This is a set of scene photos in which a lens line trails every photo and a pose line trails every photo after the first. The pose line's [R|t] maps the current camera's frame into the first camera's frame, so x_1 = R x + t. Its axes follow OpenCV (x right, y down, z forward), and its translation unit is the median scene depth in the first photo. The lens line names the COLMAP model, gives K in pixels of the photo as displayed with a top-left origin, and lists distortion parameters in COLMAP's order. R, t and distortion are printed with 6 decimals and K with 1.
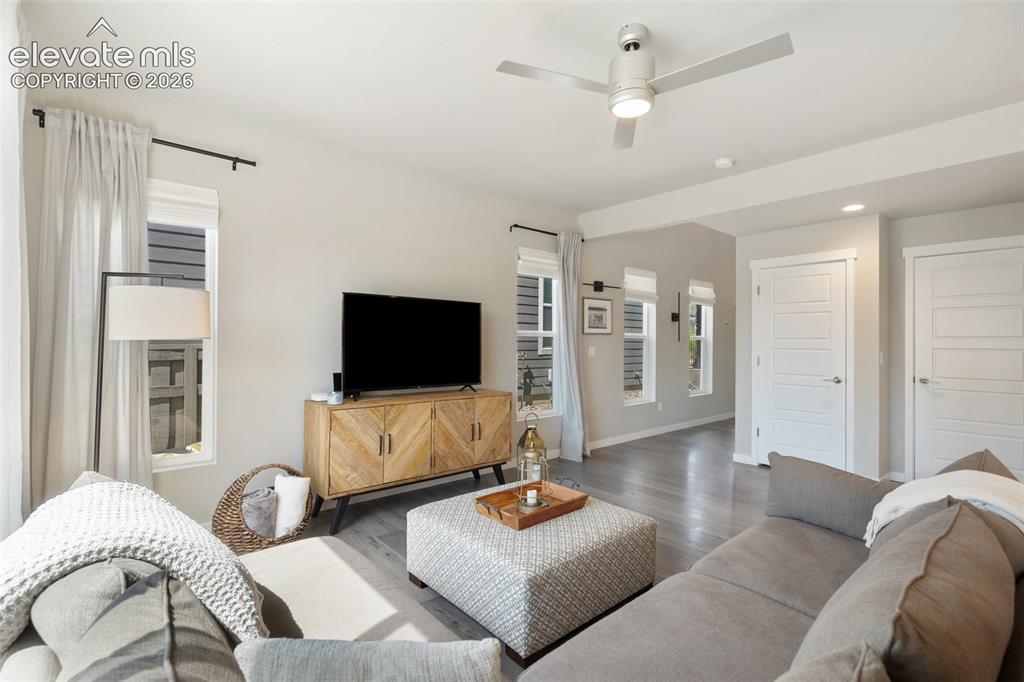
lens RADIAL K [[470.6, 0, 511.0], [0, 470.6, 343.8], [0, 0, 1]] dist [-0.004888, -0.001445]
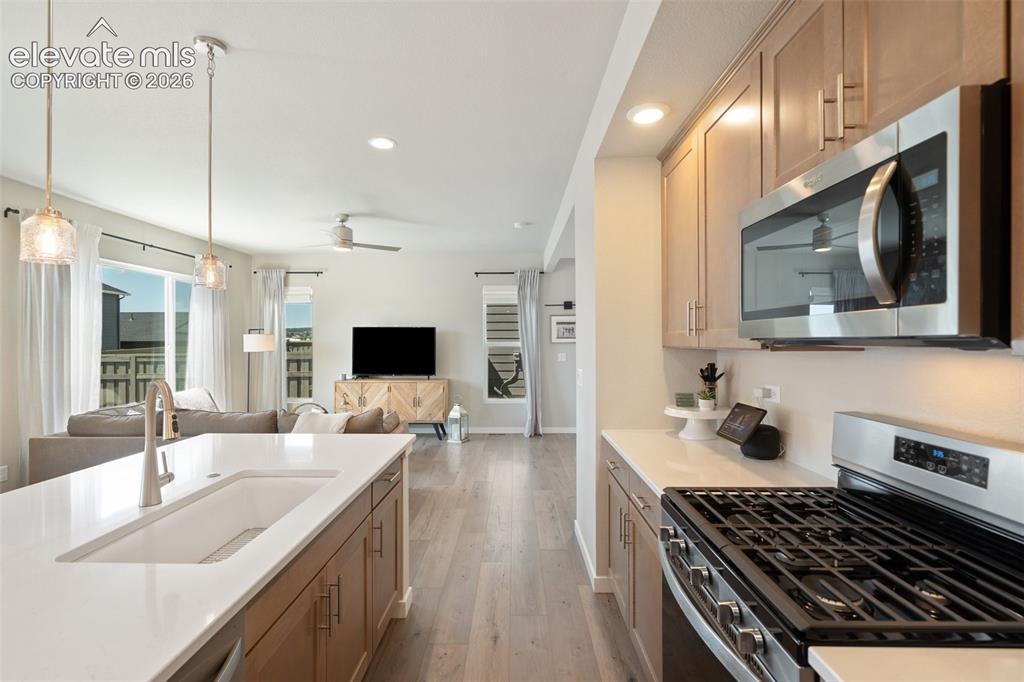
lens RADIAL K [[470.6, 0, 512.2], [0, 470.6, 343.3], [0, 0, 1]] dist [-0.004888, -0.001445]
pose [[0.738213, -0.004534, -0.674553, 1.042878], [0.004324, 0.999989, -0.001990, -0.020609], [0.674554, -0.001448, 0.738224, -0.039606]]
